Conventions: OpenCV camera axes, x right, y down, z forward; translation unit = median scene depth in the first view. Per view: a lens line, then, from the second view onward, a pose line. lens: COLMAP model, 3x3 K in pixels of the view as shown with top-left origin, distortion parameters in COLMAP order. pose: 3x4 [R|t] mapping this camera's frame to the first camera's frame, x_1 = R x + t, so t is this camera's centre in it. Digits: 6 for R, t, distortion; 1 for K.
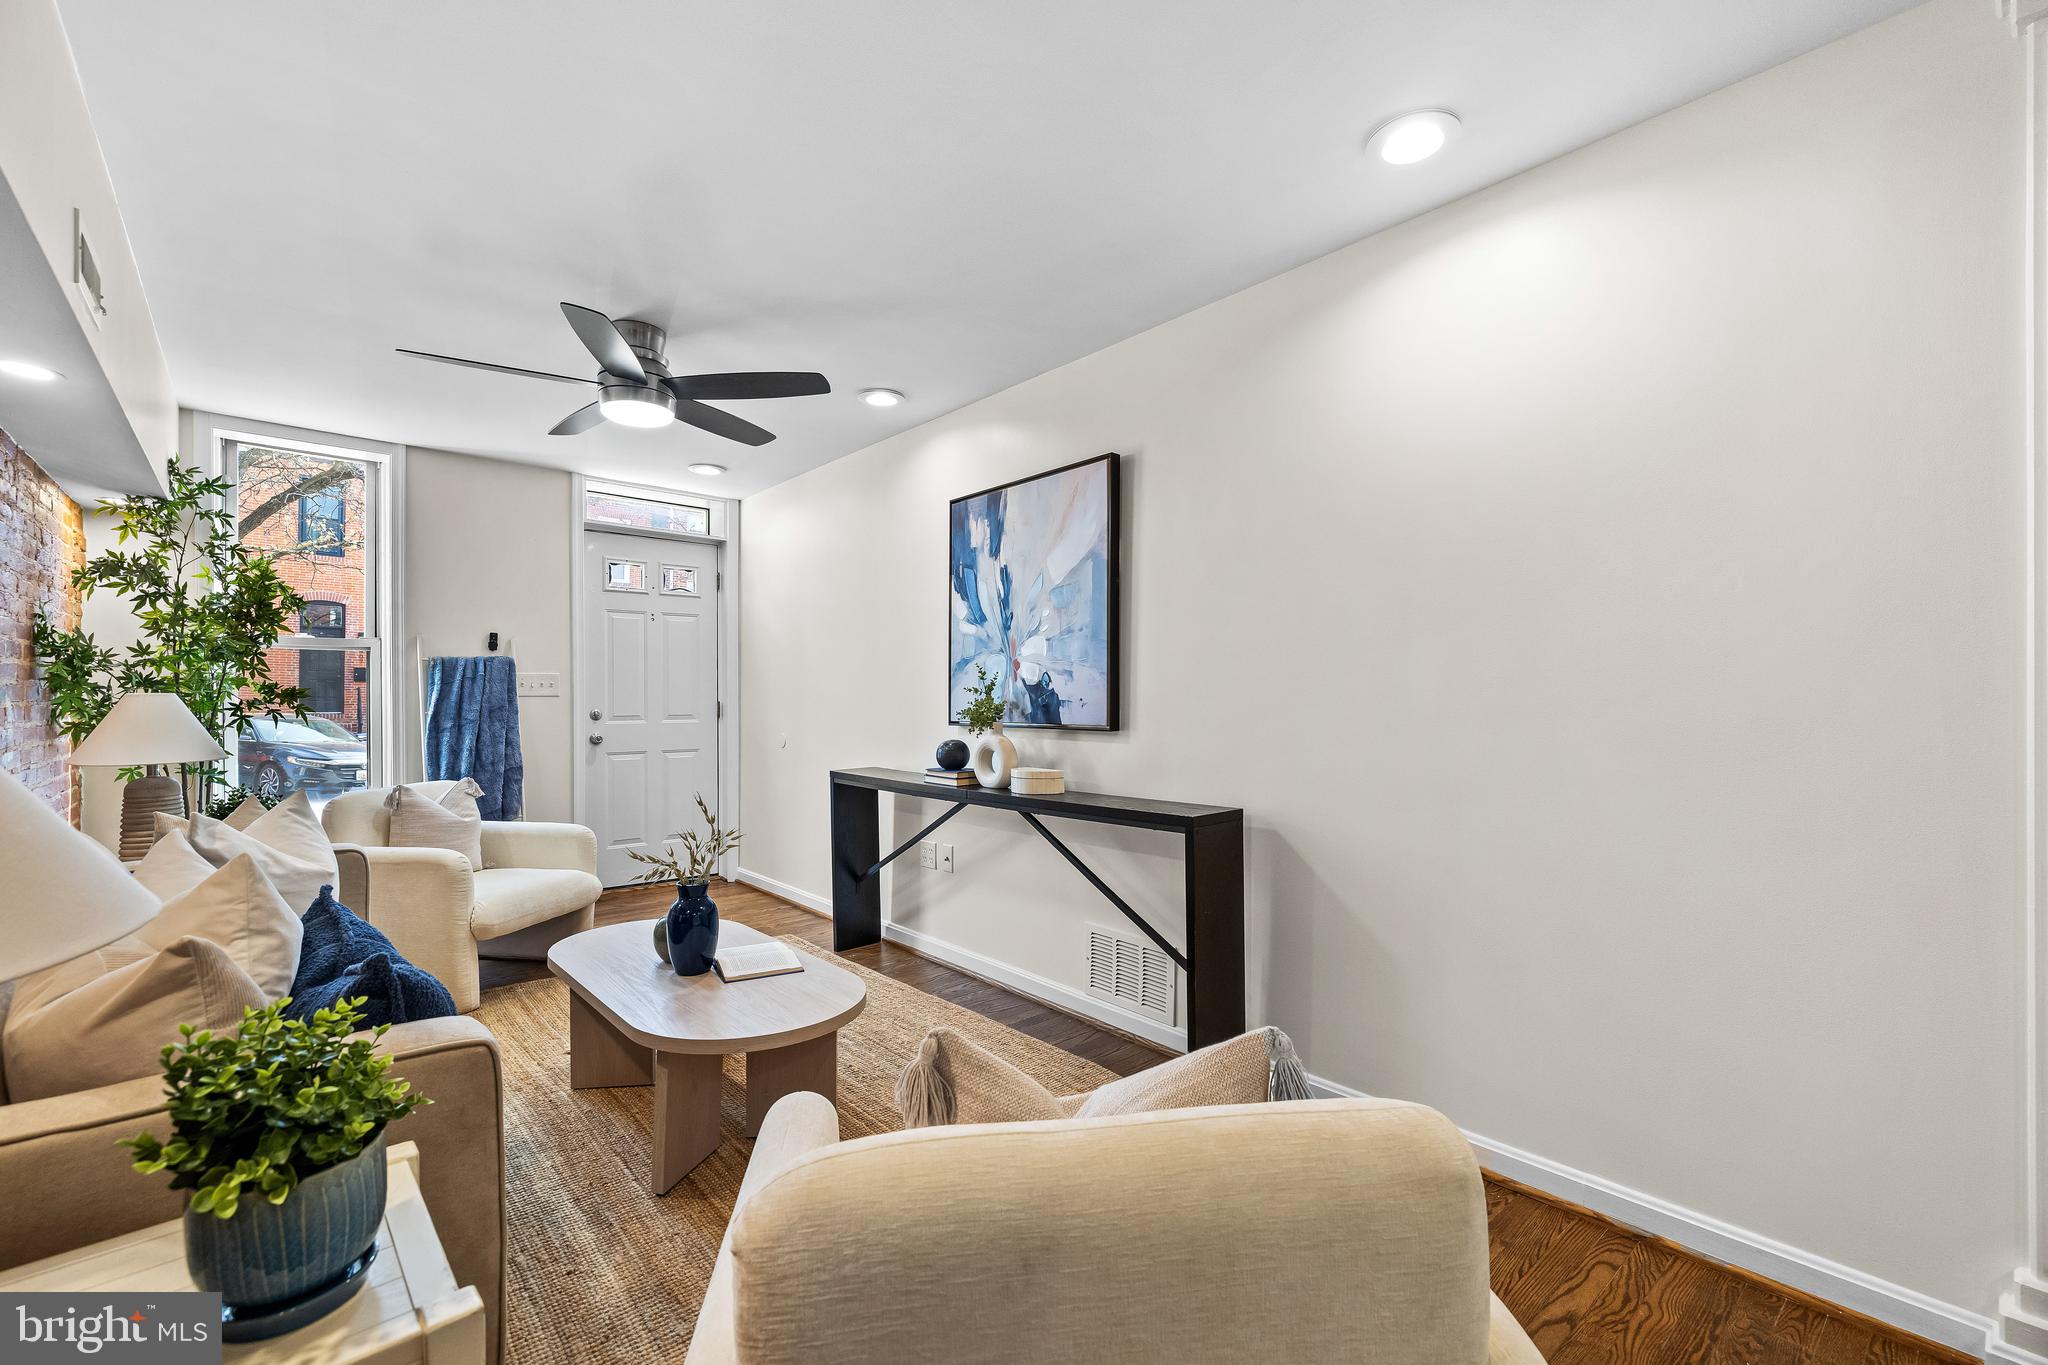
lens RADIAL K [[873.4, 0, 1026.7], [0, 873.4, 702.2], [0, 0, 1]] dist [-0.000120, -0.000161]
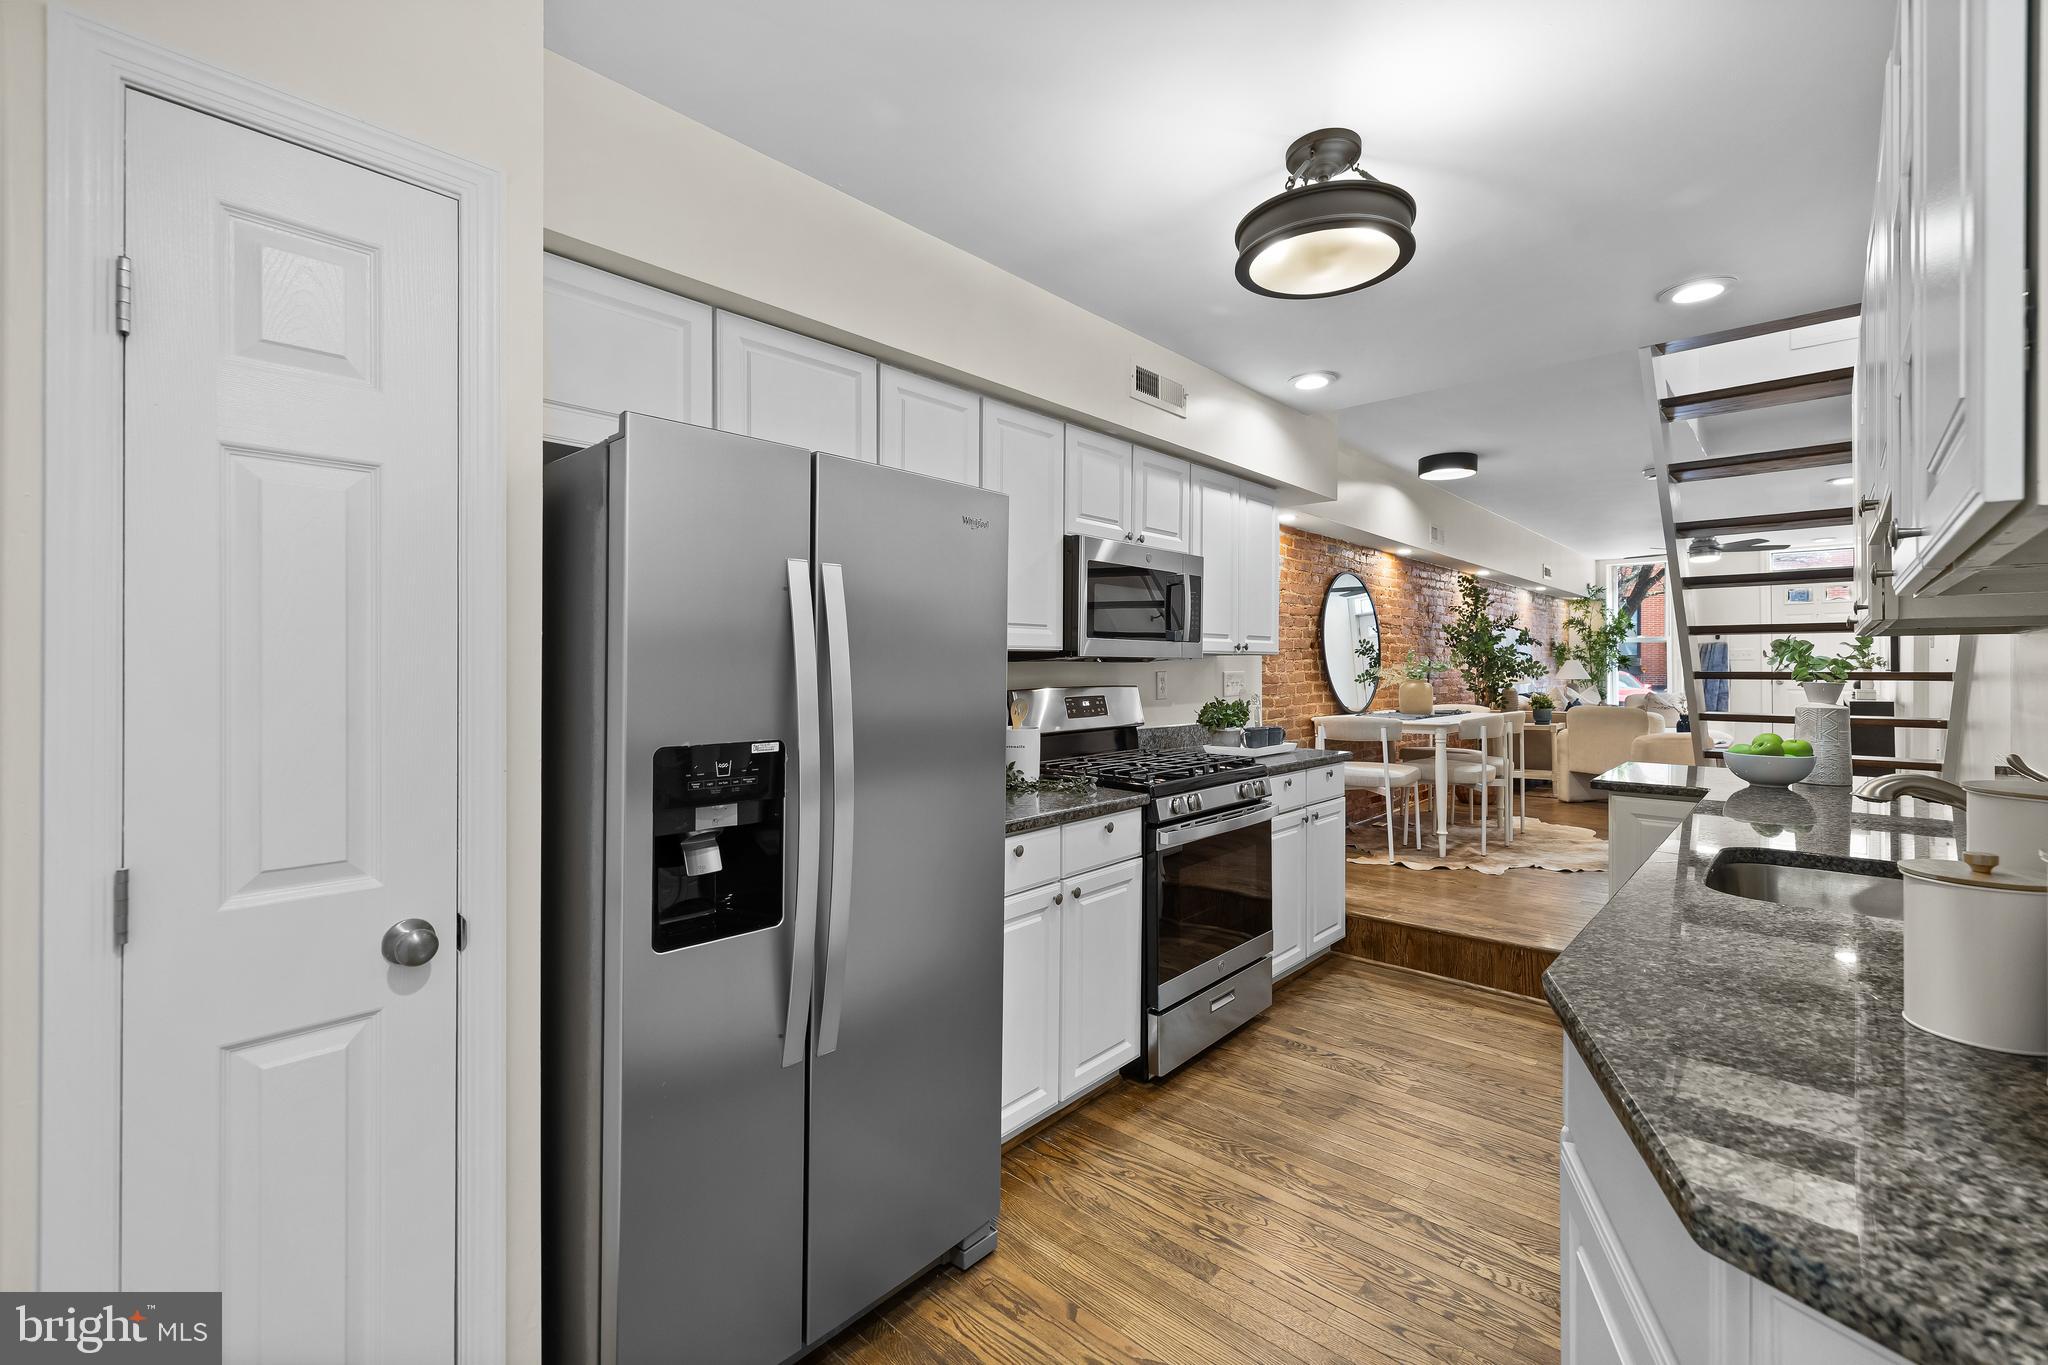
lens RADIAL K [[862.4, 0, 1028.0], [0, 862.4, 665.6], [0, 0, 1]] dist [-0.000416, 0.000419]
pose [[0.110162, -0.005439, -0.993899, 1.817460], [0.000231, 0.999985, -0.005446, 0.024155], [0.993914, 0.000370, 0.110162, -1.293682]]
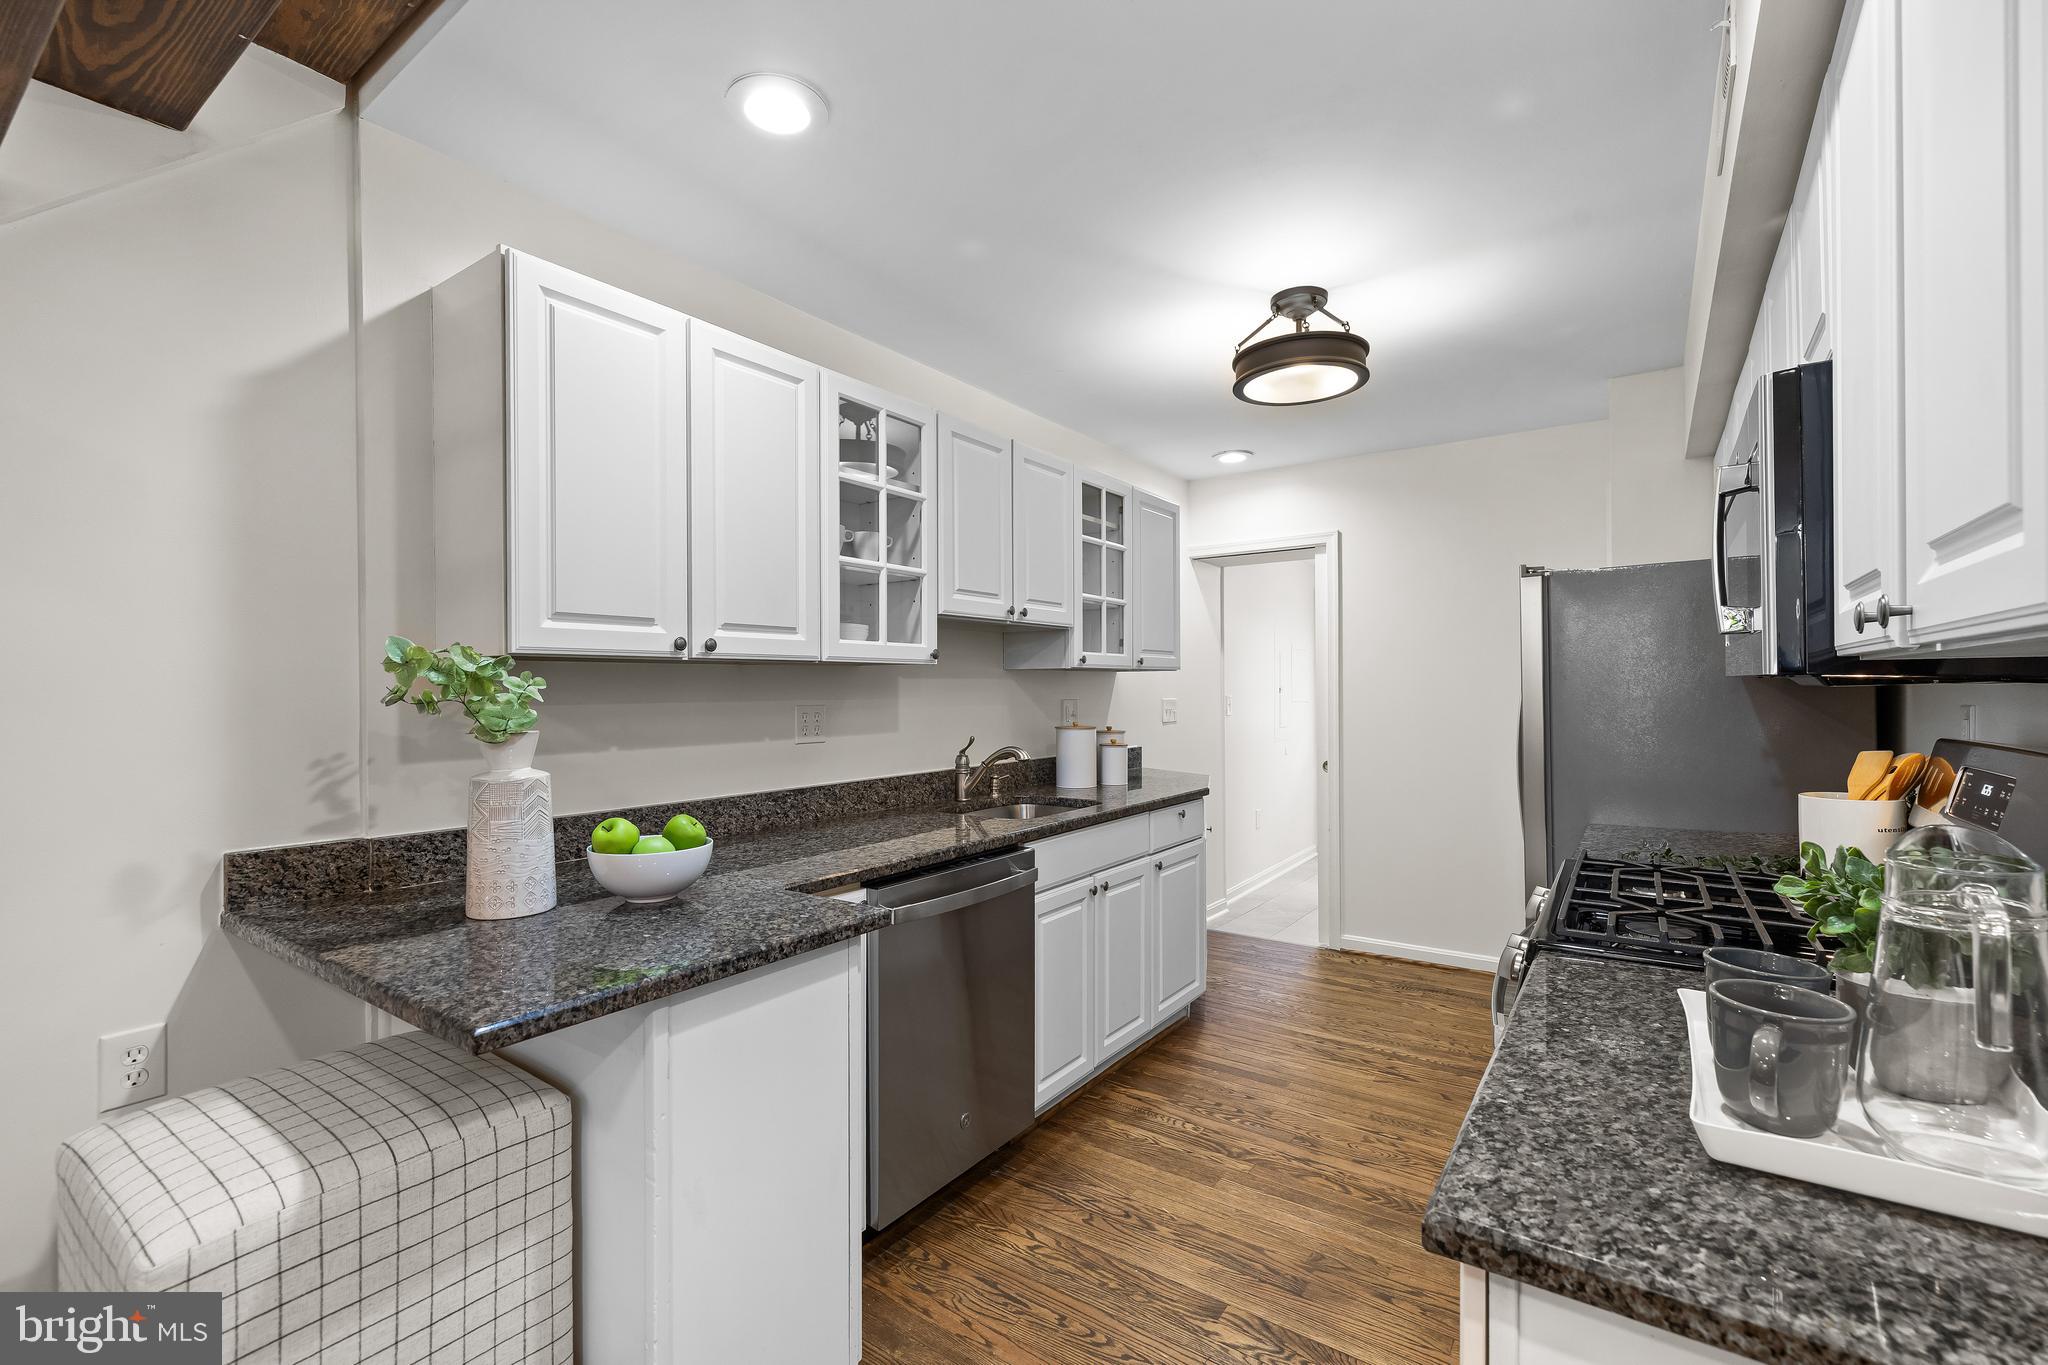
lens RADIAL K [[890.3, 0, 1019.0], [0, 890.3, 689.5], [0, 0, 1]] dist [0.001969, 0.000185]
pose [[-0.237048, -0.006437, 0.971477, 0.563716], [0.005248, 0.999955, 0.007906, 0.010883], [-0.971484, 0.006972, -0.237004, -0.608673]]
